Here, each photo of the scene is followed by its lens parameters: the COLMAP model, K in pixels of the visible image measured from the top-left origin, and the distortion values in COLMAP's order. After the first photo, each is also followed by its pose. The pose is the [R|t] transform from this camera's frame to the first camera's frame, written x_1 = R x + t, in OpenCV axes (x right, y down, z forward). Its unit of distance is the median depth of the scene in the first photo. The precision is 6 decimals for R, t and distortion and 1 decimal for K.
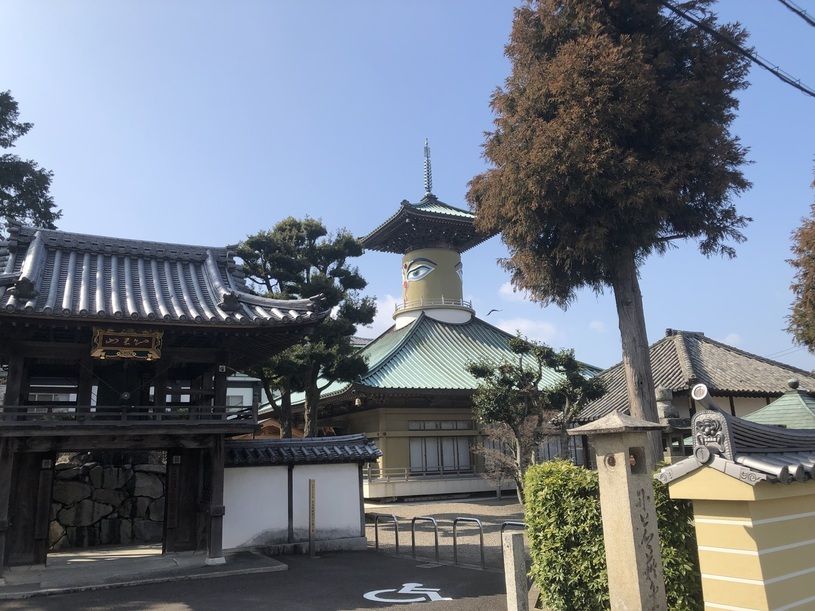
lens RADIAL K [[658.2, 0, 404.5], [0, 658.2, 298.5], [0, 0, 1]] dist [0.041783, -0.061023]
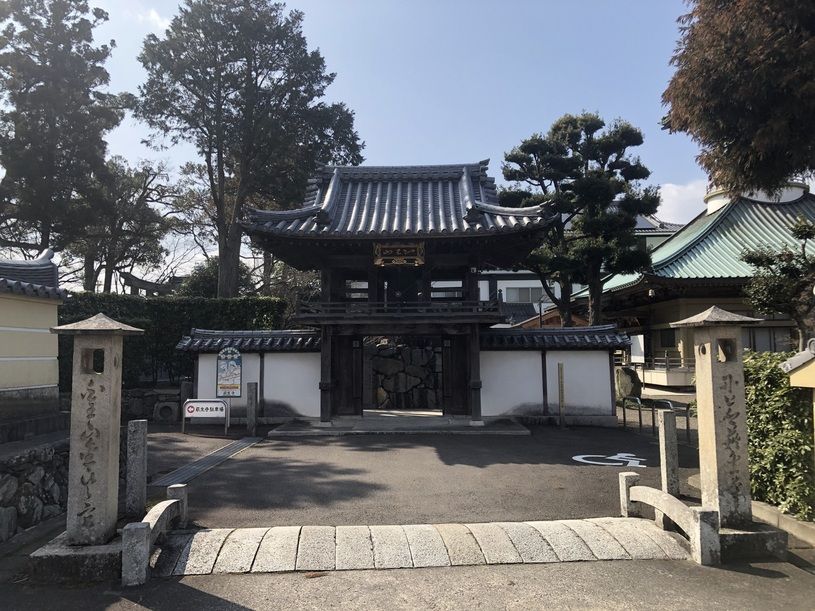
lens RADIAL K [[658.2, 0, 404.5], [0, 658.2, 298.5], [0, 0, 1]] dist [0.041783, -0.061023]
pose [[0.880323, -0.012202, -0.474218, 0.152402], [0.090393, 0.985667, 0.142442, -0.020497], [0.465683, -0.168261, 0.868808, -0.086057]]
